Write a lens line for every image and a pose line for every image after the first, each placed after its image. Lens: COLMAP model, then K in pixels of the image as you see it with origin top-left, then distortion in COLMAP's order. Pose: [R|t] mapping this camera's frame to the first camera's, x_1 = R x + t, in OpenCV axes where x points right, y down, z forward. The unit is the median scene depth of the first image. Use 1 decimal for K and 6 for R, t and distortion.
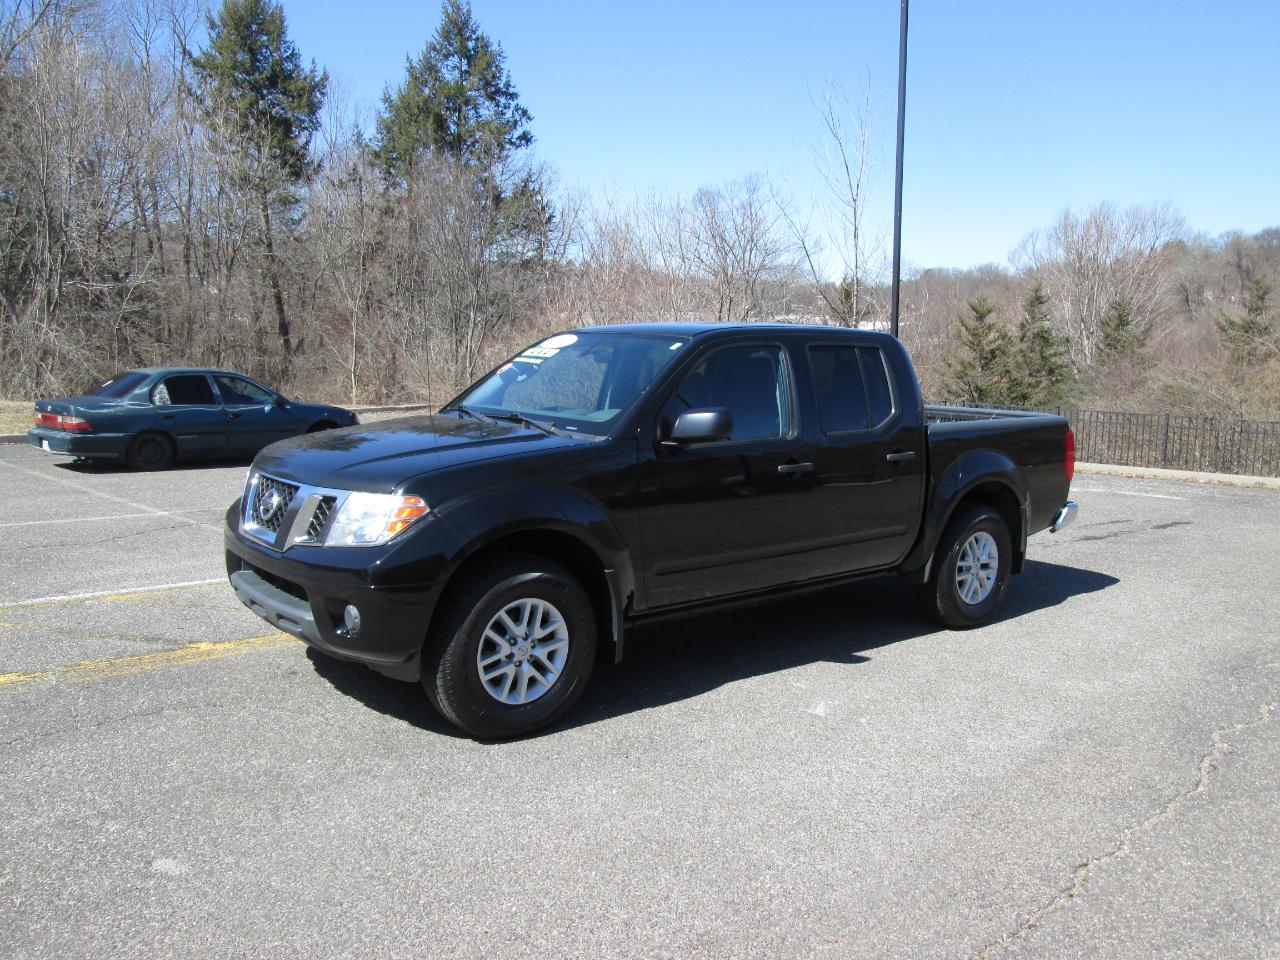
lens RADIAL K [[1048.2, 0, 642.9], [0, 1048.2, 487.3], [0, 0, 1]] dist [-0.054984, 0.028331]
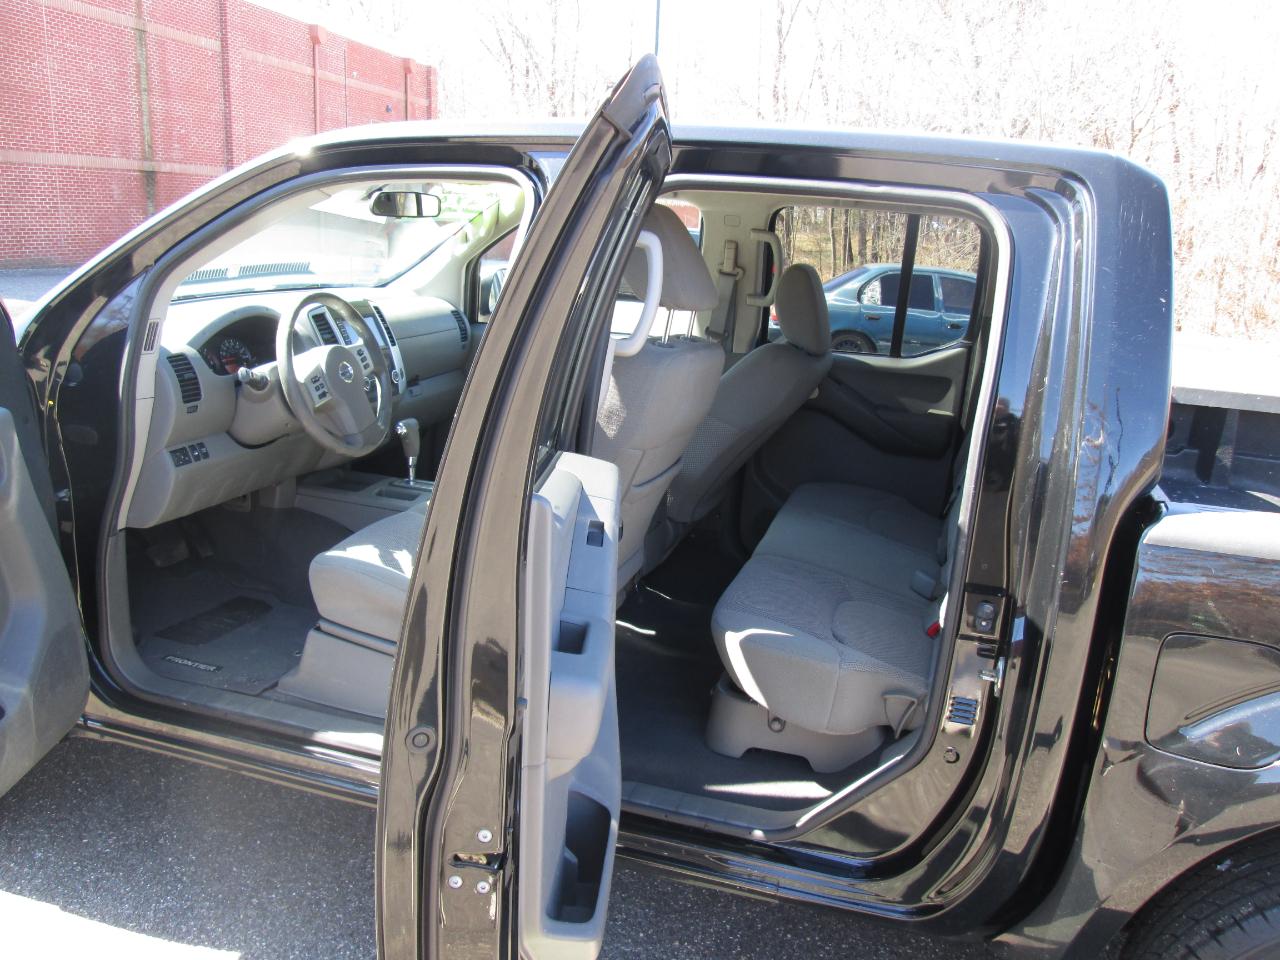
lens RADIAL K [[1048.2, 0, 634.7], [0, 1048.2, 476.8], [0, 0, 1]] dist [-0.054984, 0.028331]
pose [[0.550576, 0.218933, -0.805564, 0.177749], [-0.165840, 0.974448, 0.151485, -0.037174], [0.818146, 0.050191, 0.572816, 0.325047]]
